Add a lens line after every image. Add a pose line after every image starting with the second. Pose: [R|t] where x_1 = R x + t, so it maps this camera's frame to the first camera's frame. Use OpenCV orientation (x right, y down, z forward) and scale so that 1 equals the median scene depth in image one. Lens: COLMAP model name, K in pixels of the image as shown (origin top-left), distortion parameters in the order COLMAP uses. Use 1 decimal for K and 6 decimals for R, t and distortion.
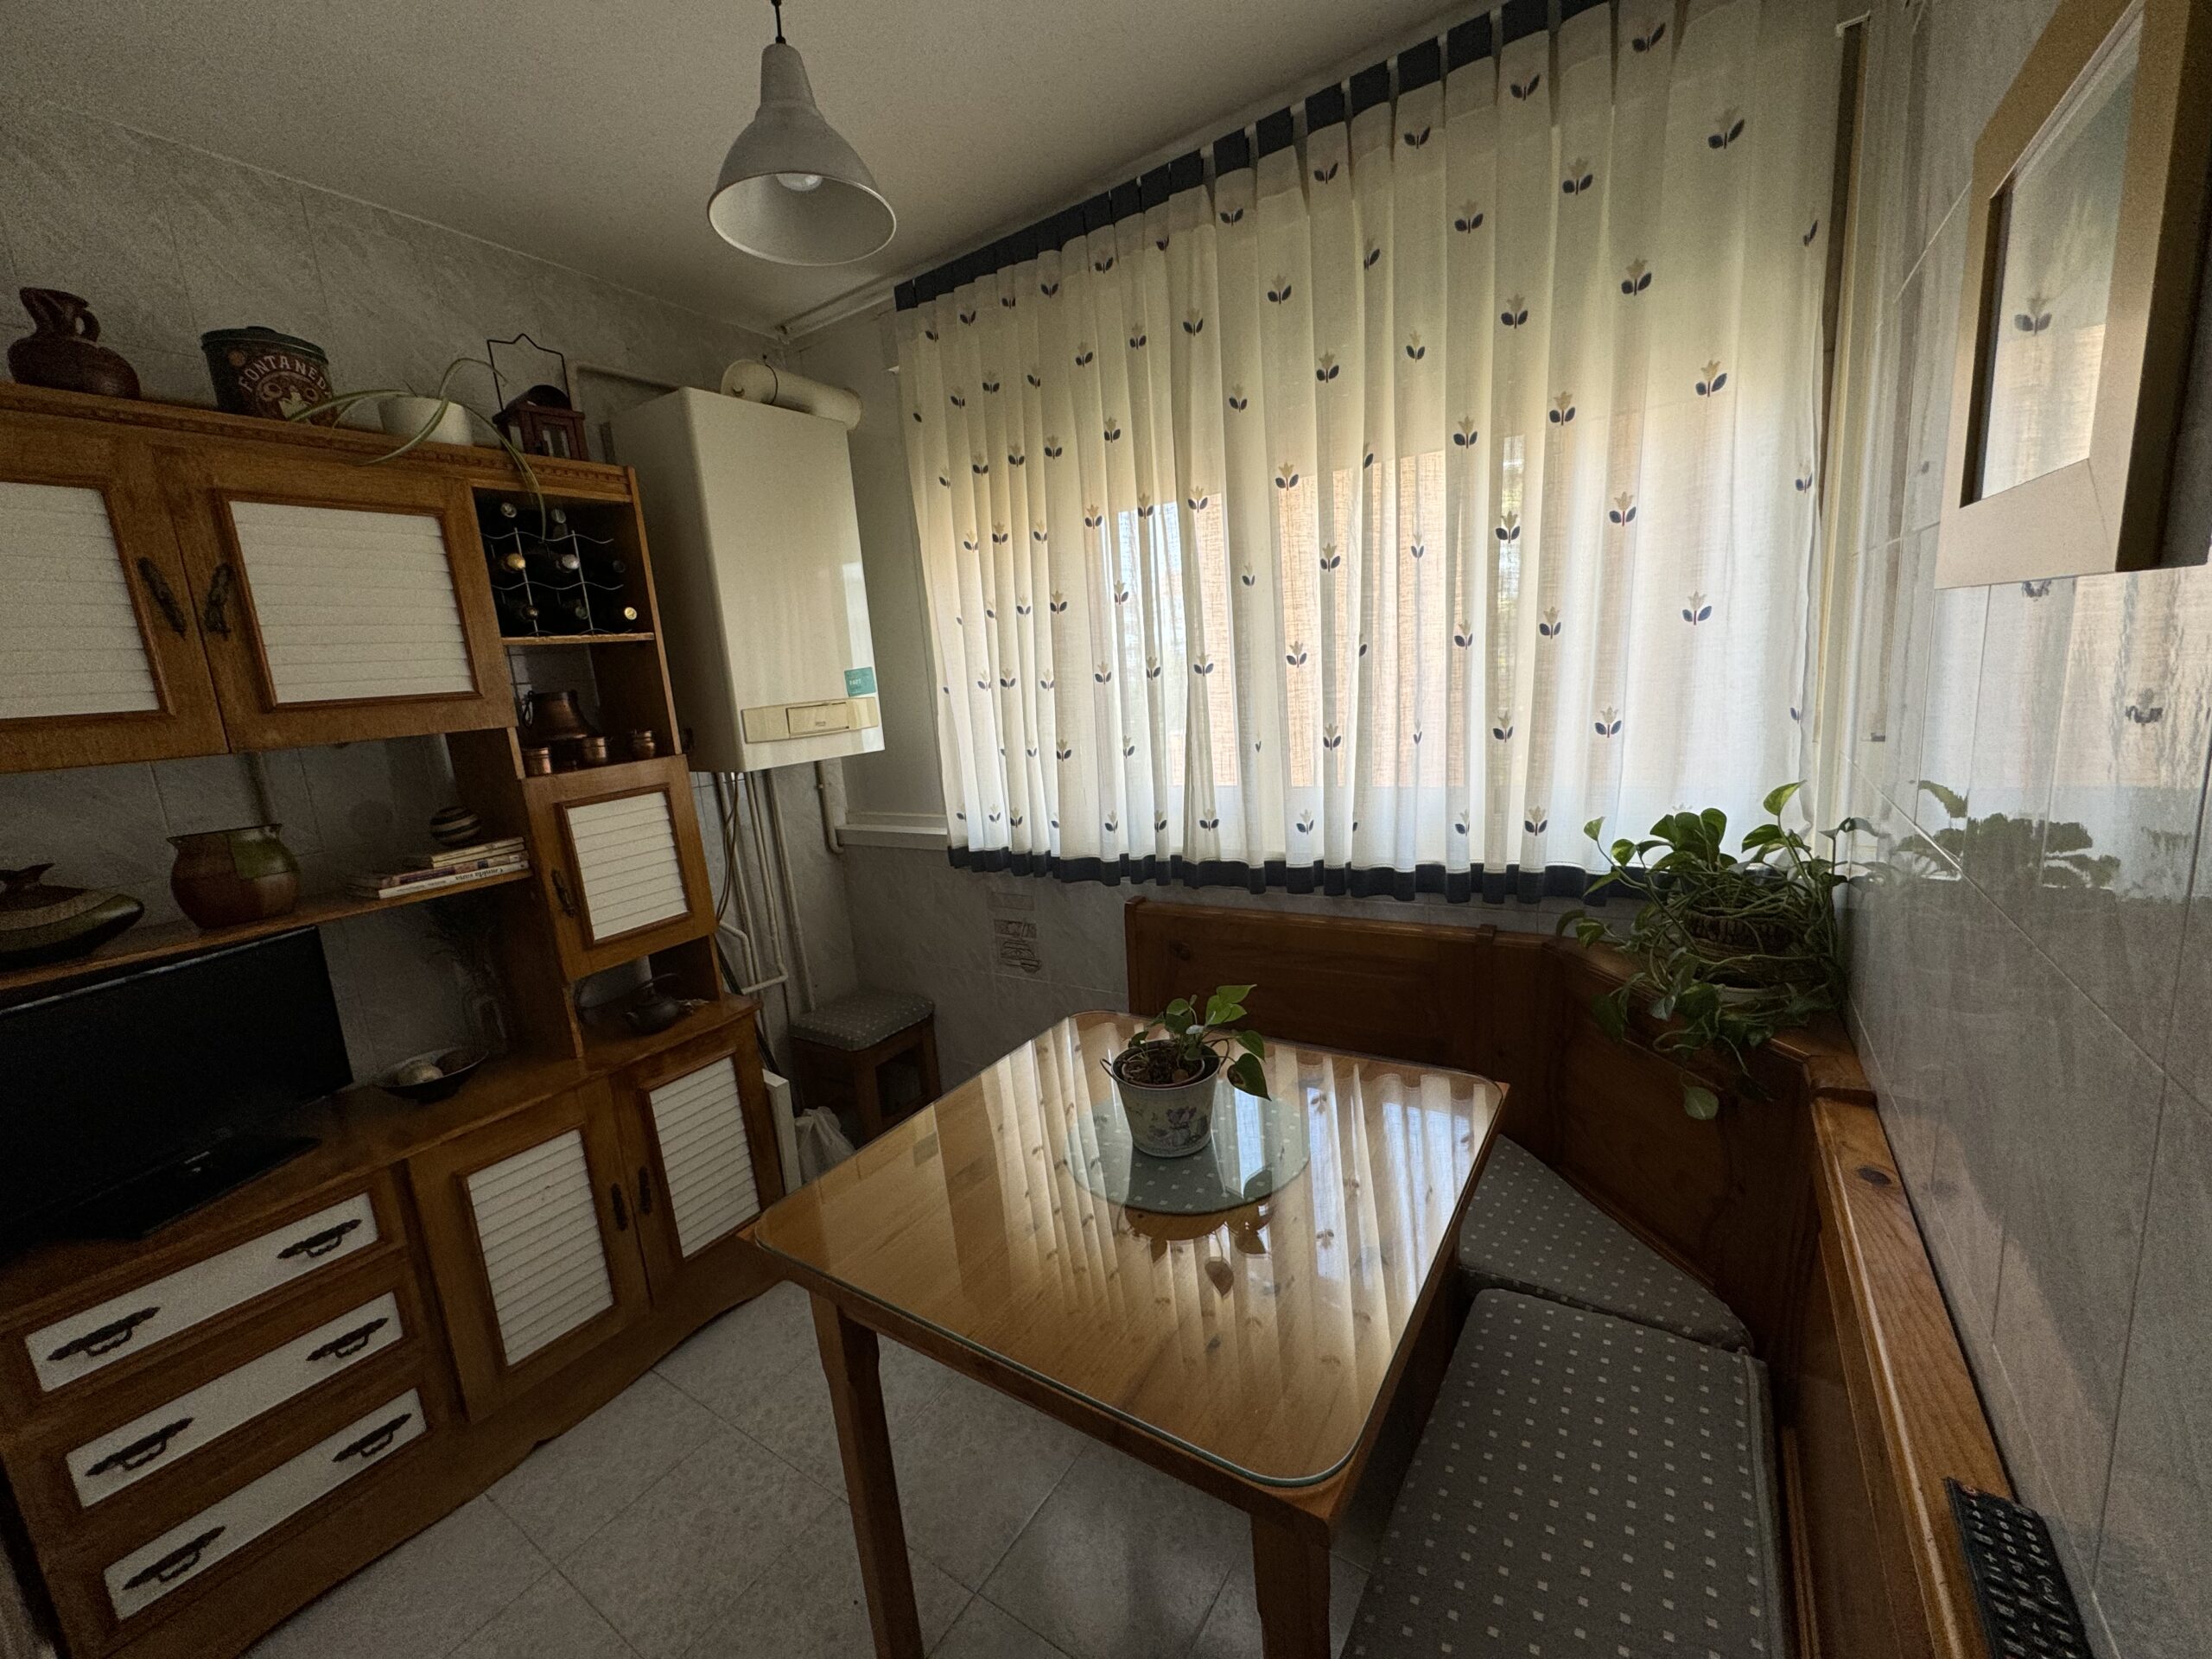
lens RADIAL K [[885.1, 0, 1105.6], [0, 885.1, 829.2], [0, 0, 1]] dist [-0.001634, 0.000554]
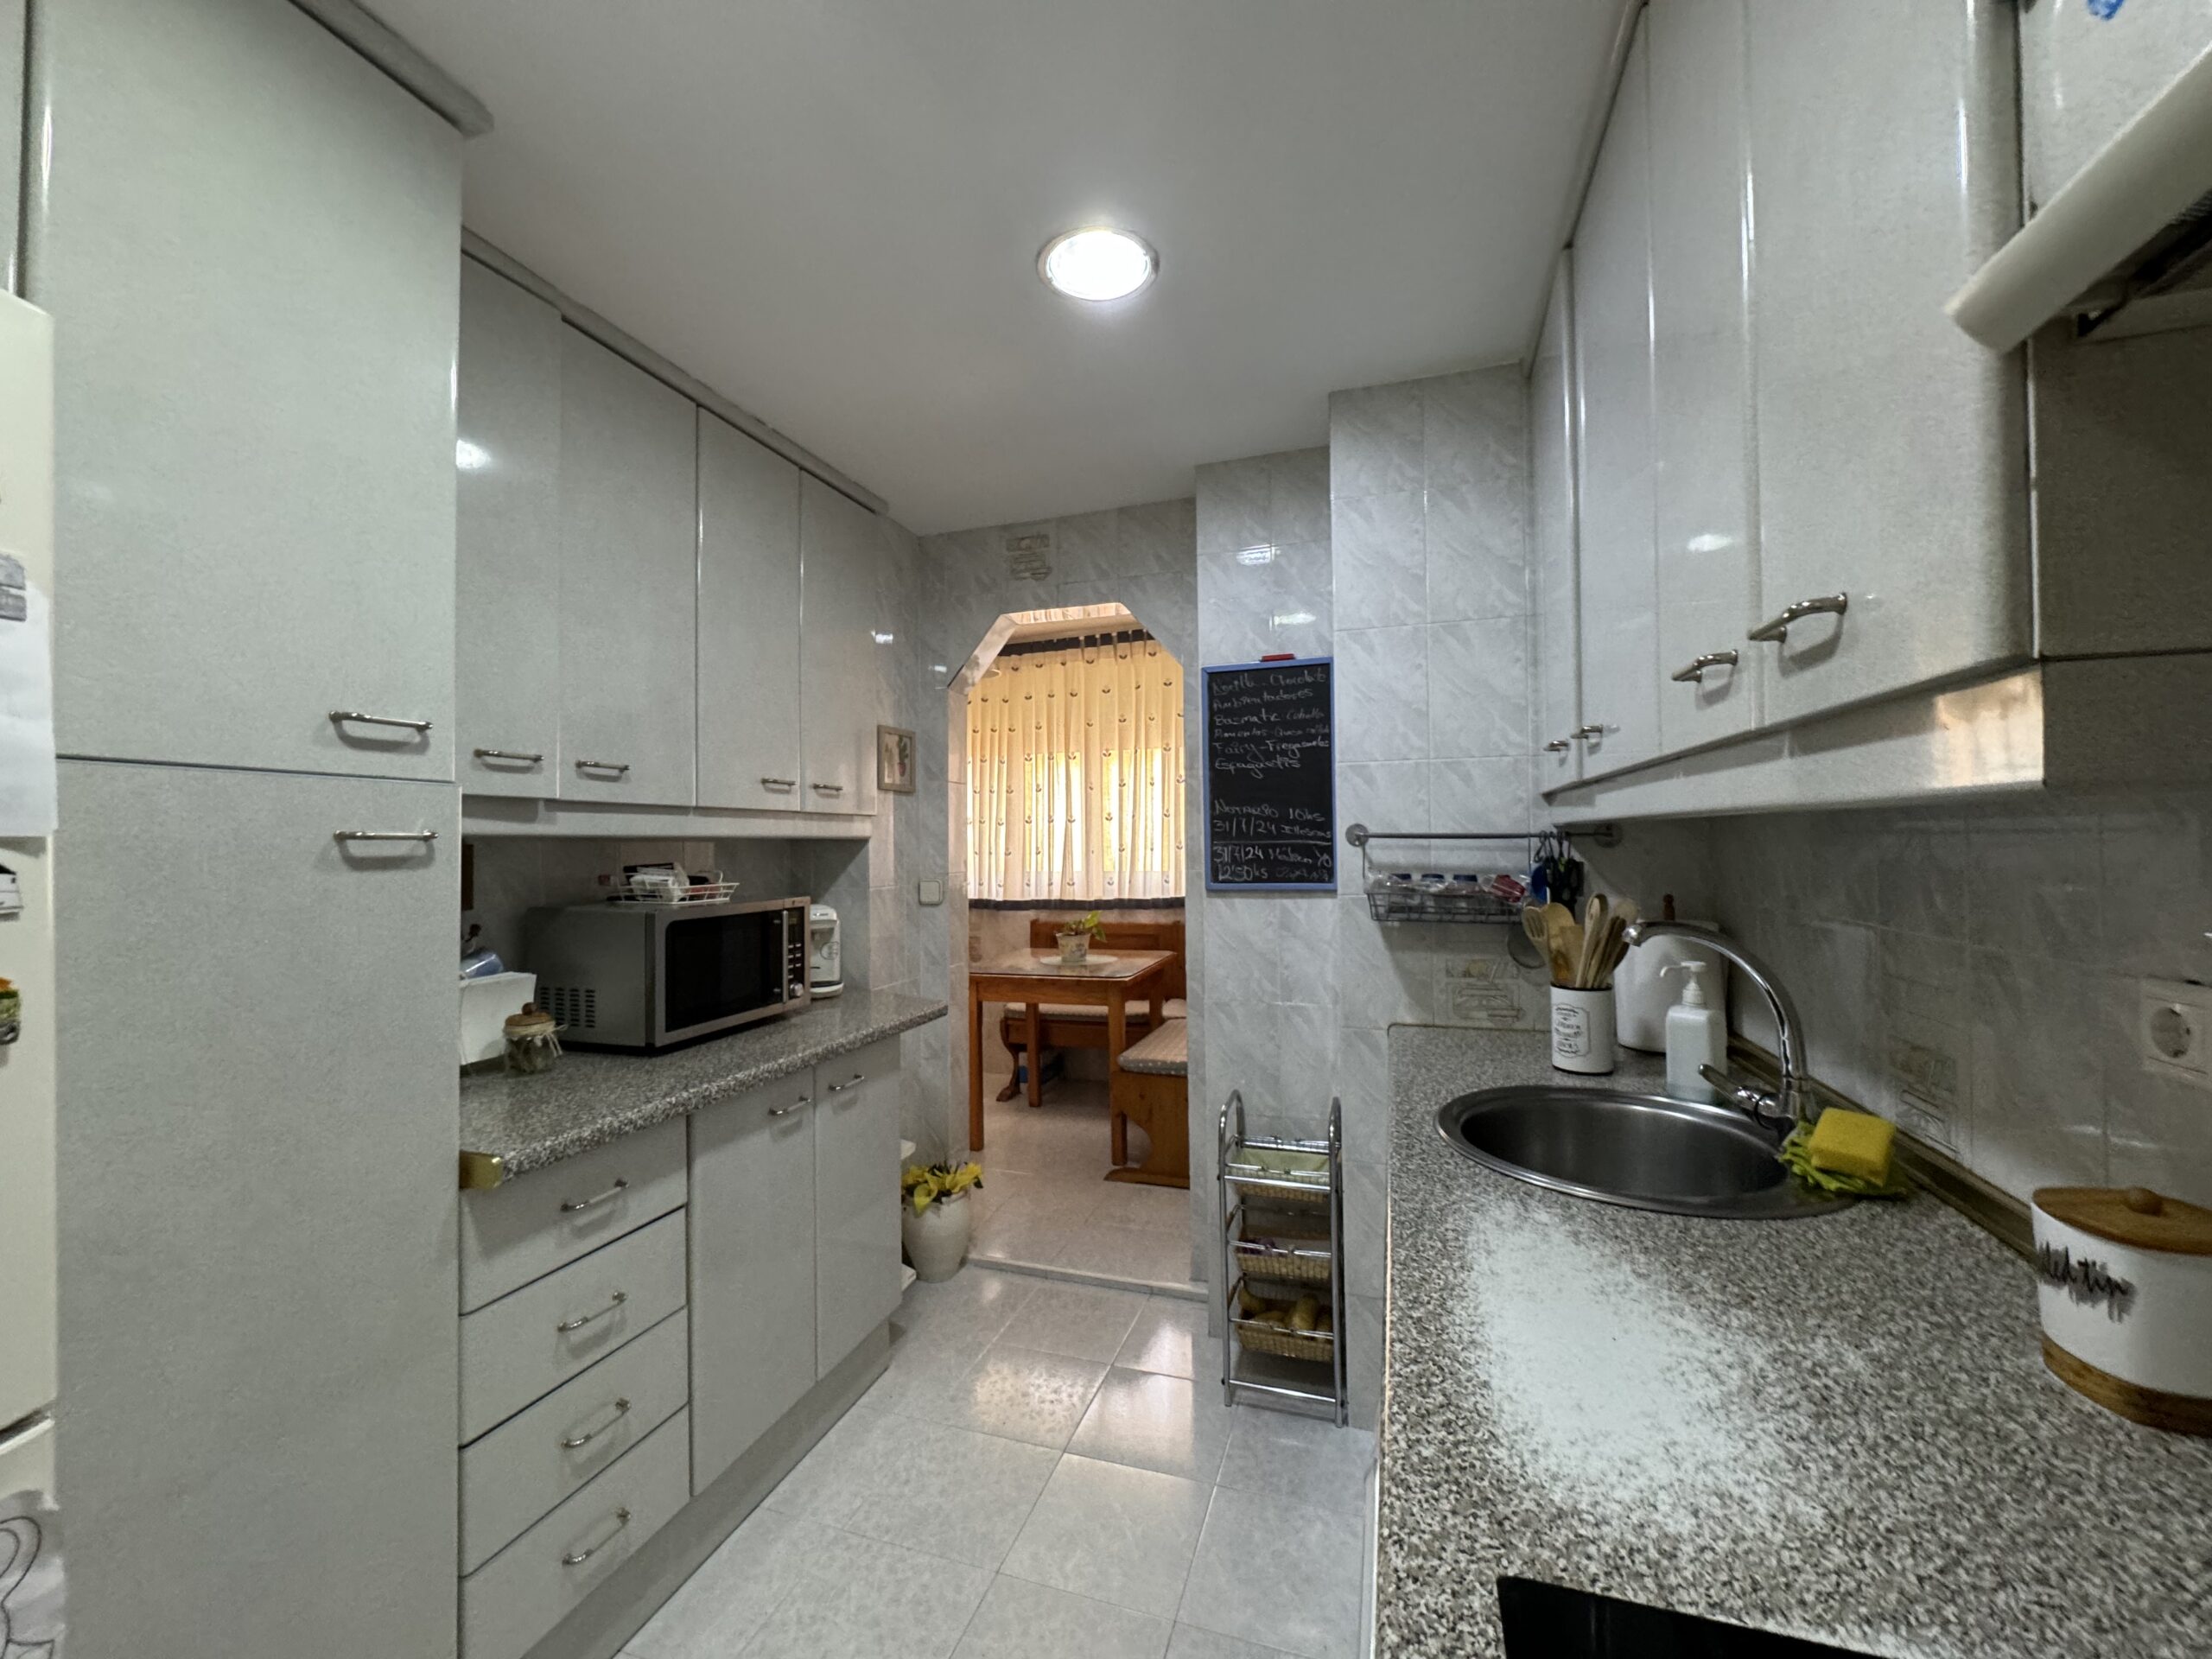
lens RADIAL K [[885.1, 0, 1109.5], [0, 885.1, 833.1], [0, 0, 1]] dist [-0.001634, 0.000554]
pose [[0.963787, 0.070176, 0.257274, -0.501569], [-0.016696, 0.978740, -0.204423, 0.426483], [-0.266150, 0.192725, 0.944469, -1.625561]]
